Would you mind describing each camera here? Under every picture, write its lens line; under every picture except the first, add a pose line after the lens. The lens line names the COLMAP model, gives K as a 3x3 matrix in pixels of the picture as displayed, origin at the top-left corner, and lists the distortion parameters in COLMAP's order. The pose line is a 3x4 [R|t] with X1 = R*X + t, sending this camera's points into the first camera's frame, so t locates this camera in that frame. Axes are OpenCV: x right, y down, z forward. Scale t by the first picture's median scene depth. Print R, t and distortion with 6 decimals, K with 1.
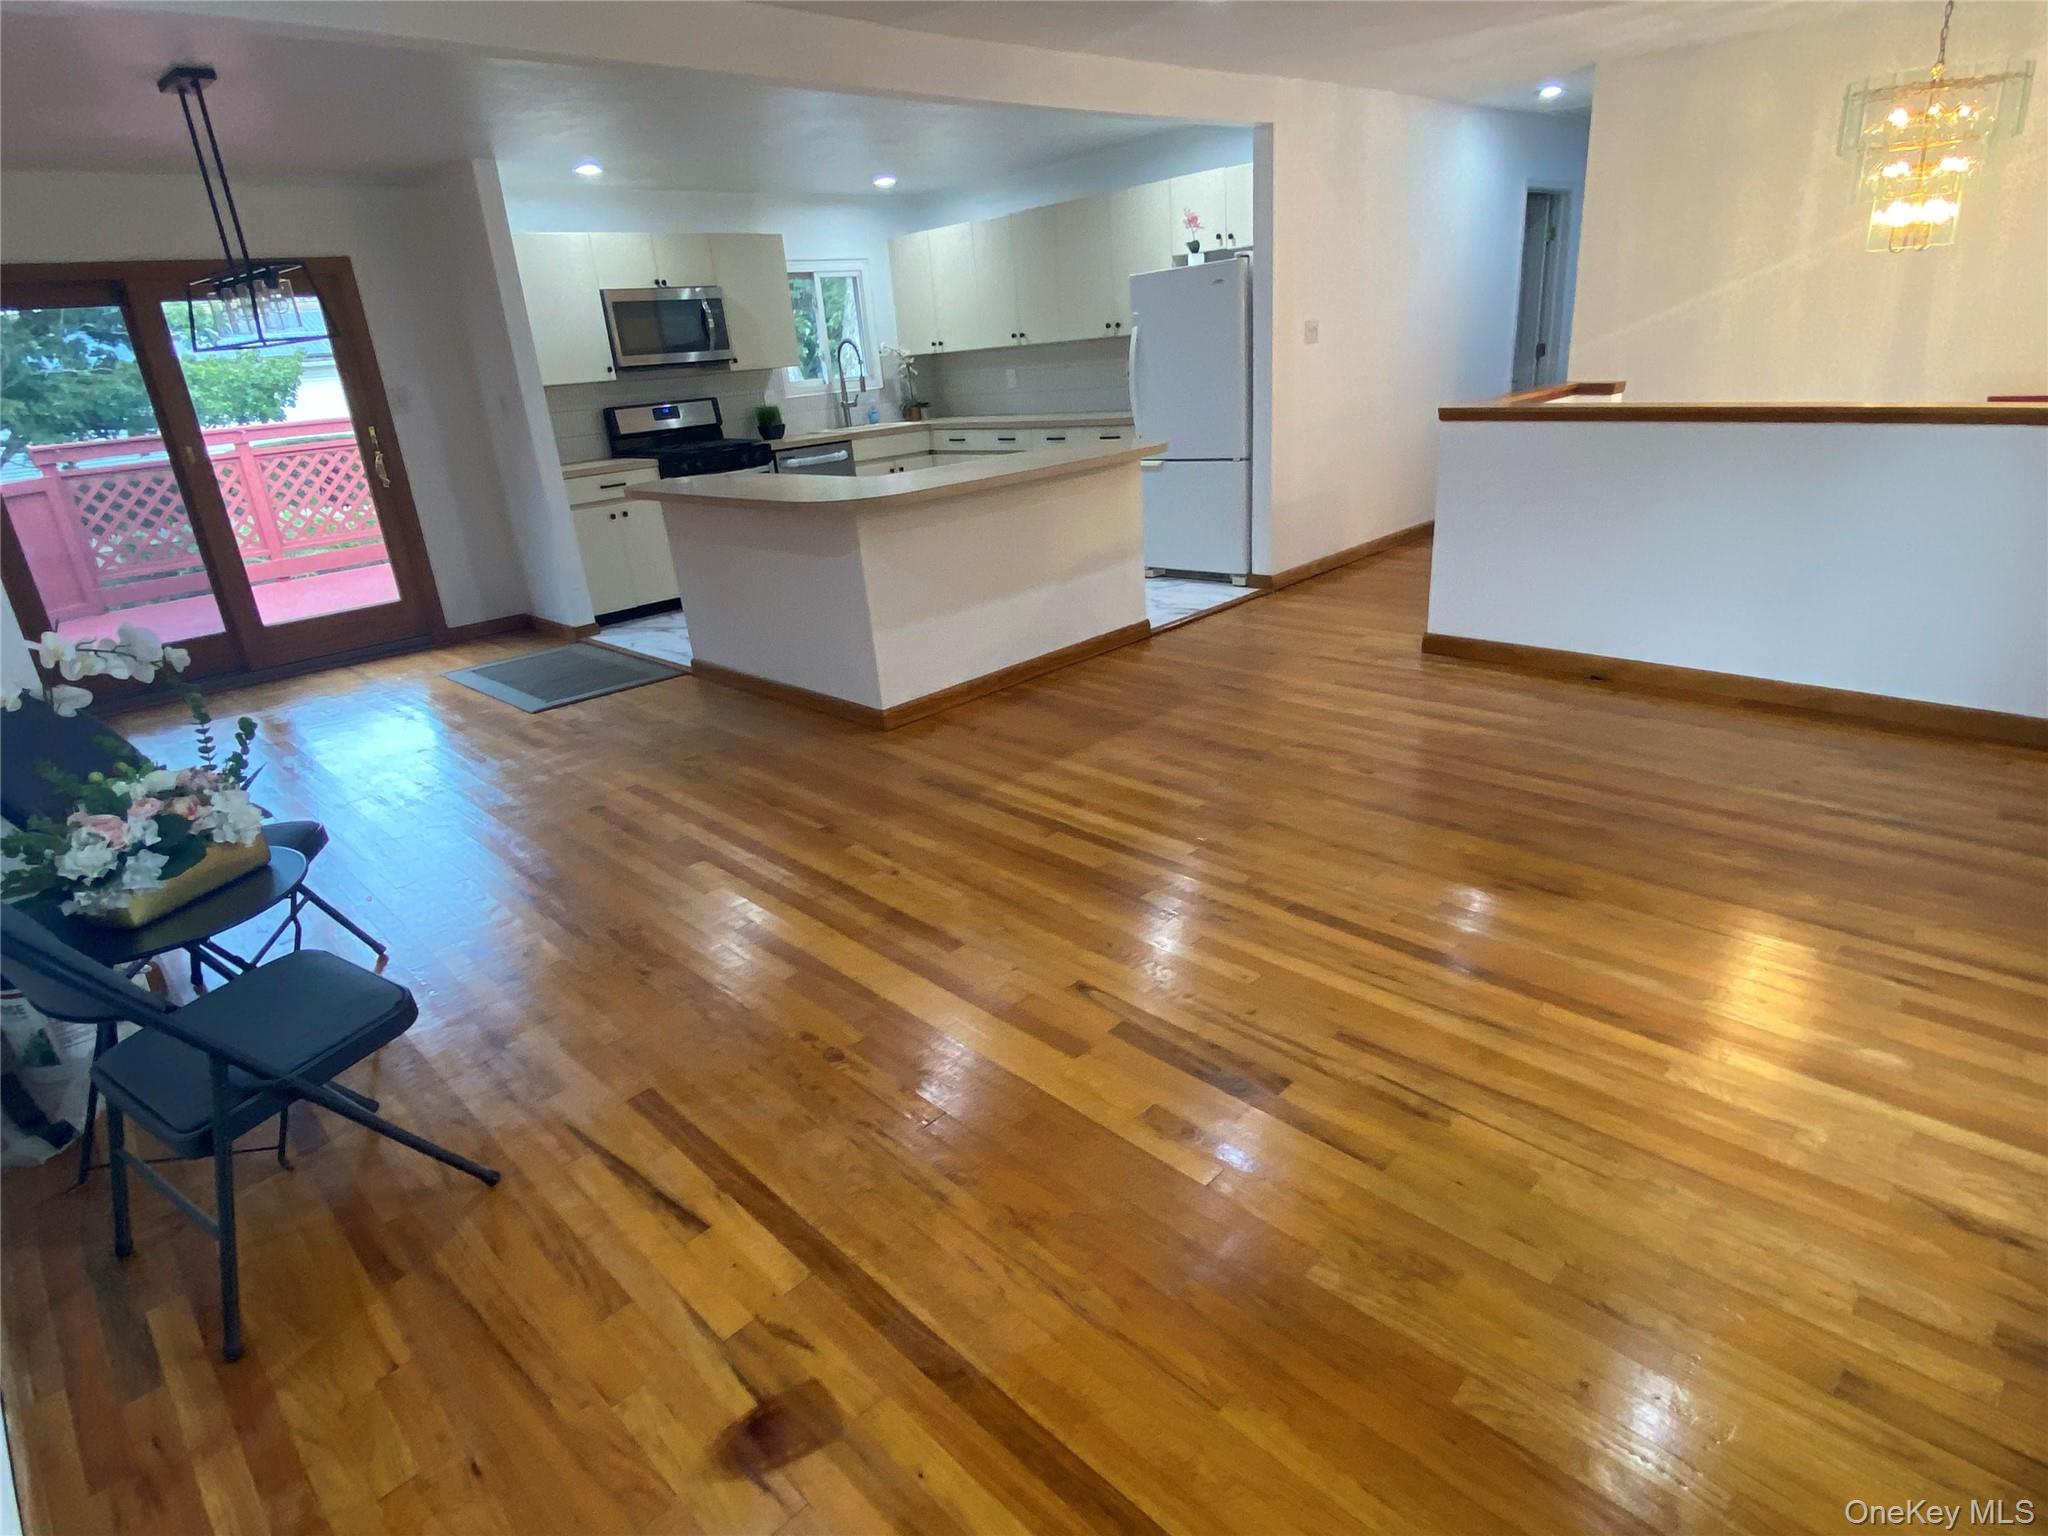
lens RADIAL K [[1126.7, 0, 1024.0], [0, 1126.7, 768.0], [0, 0, 1]] dist [0.065347, -0.067256]
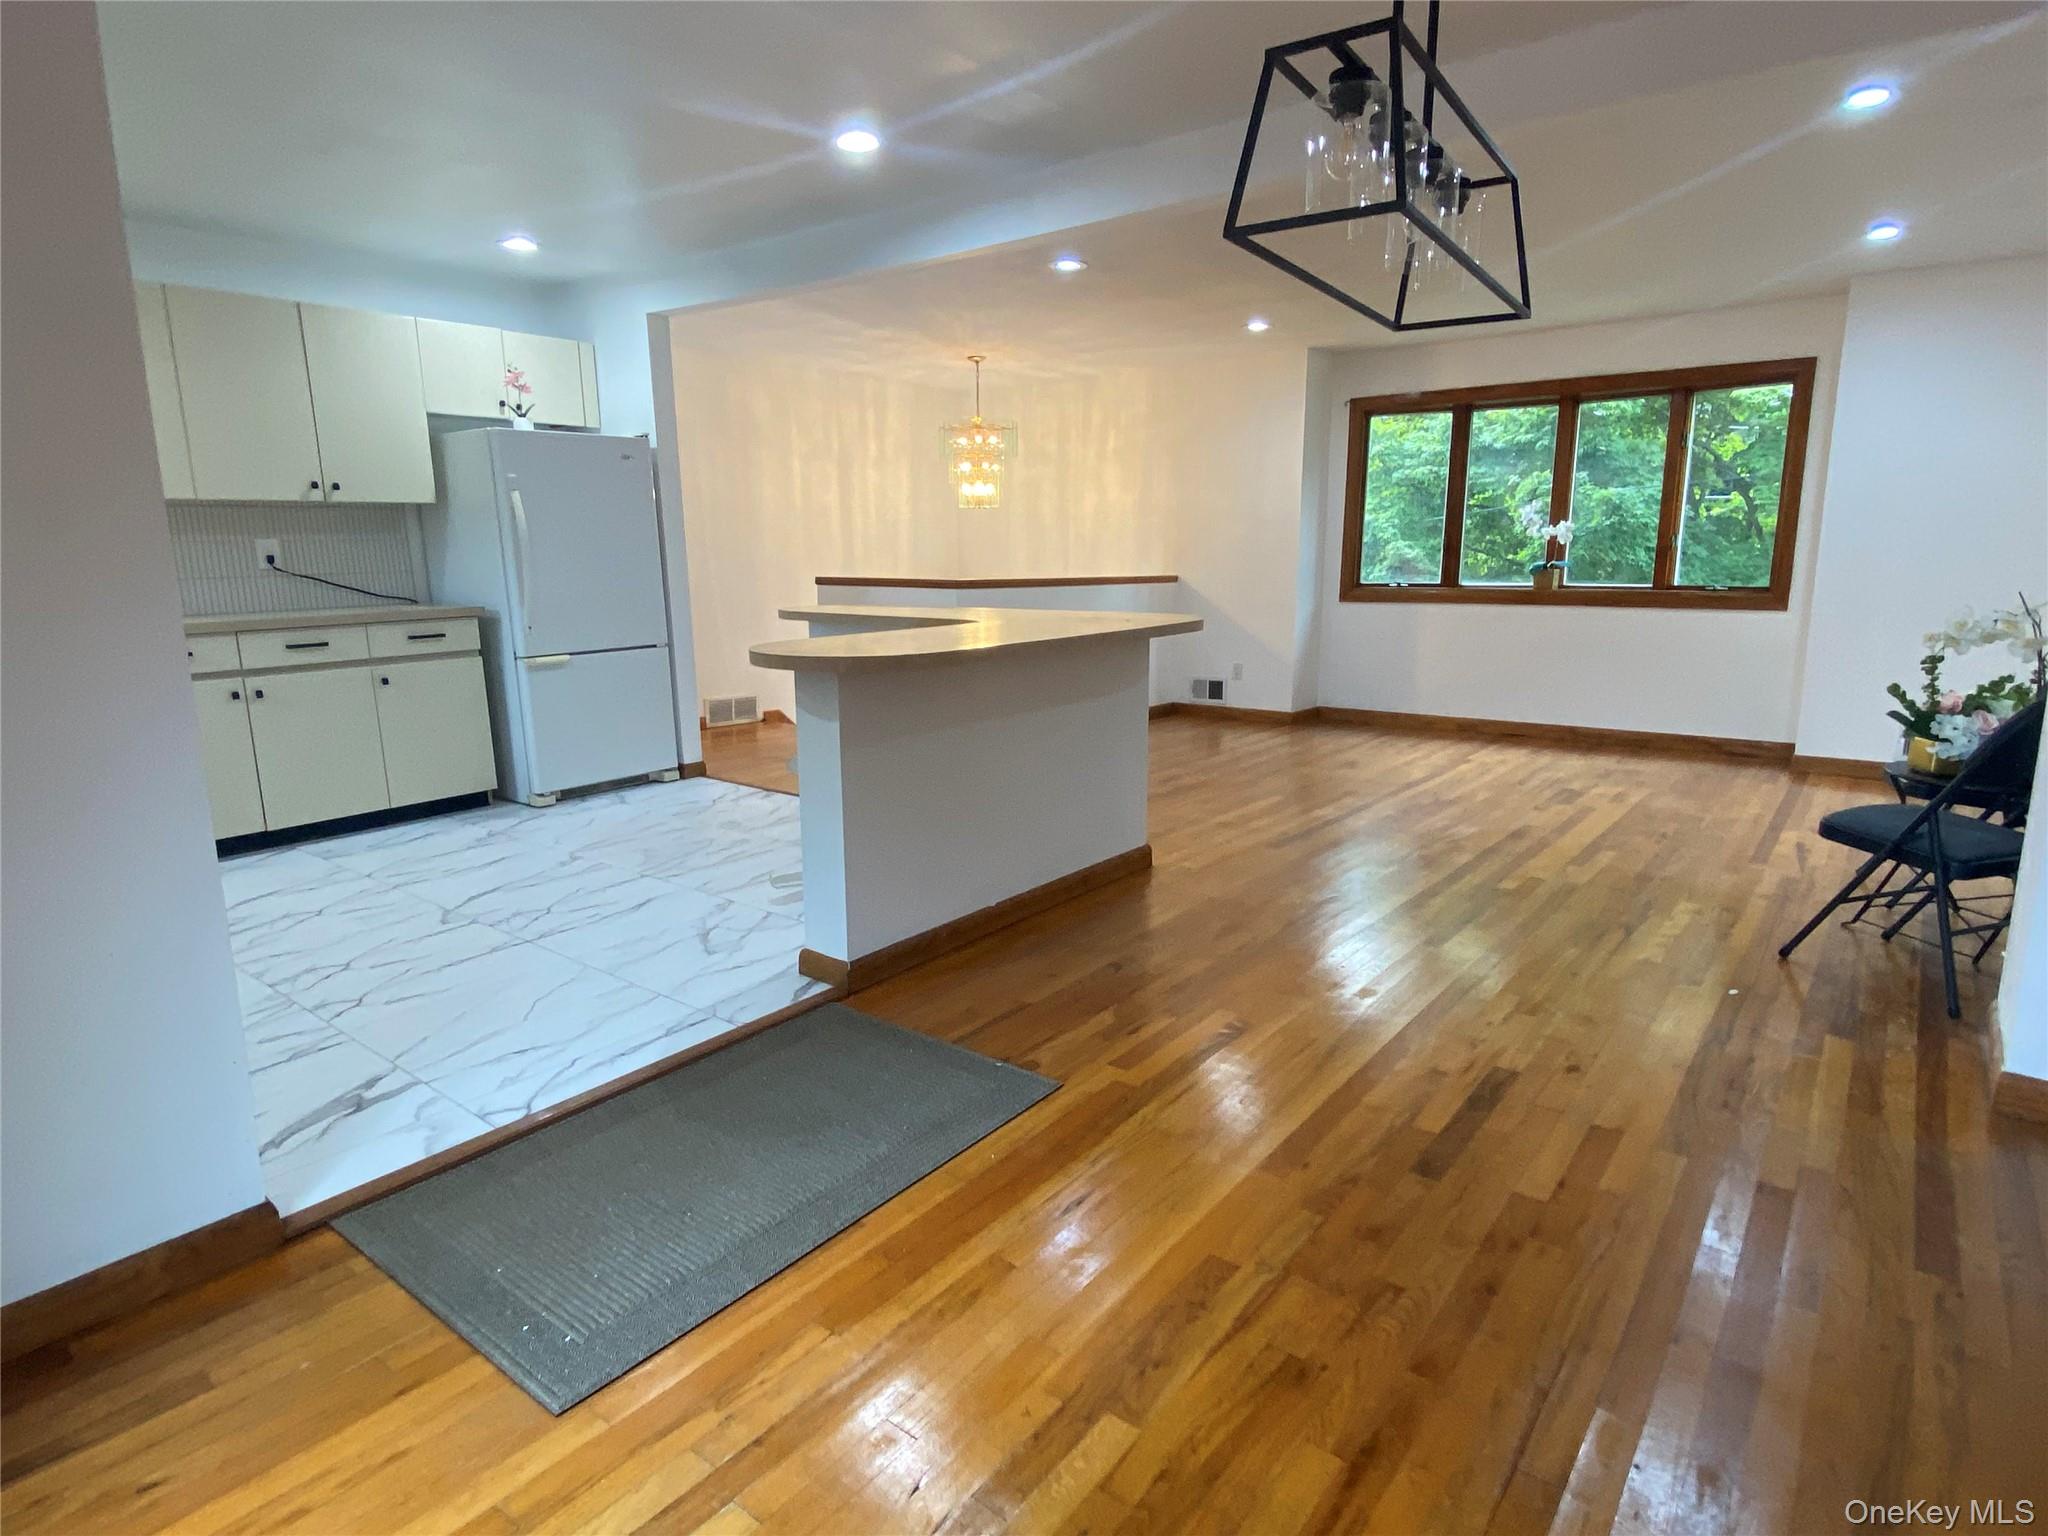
lens RADIAL K [[1126.7, 0, 1024.0], [0, 1126.7, 768.0], [0, 0, 1]] dist [0.065347, -0.067256]
pose [[-0.125130, -0.112167, 0.985779, -0.769577], [0.361295, 0.920215, 0.150567, -0.214560], [-0.924018, 0.374997, -0.074621, 0.839069]]
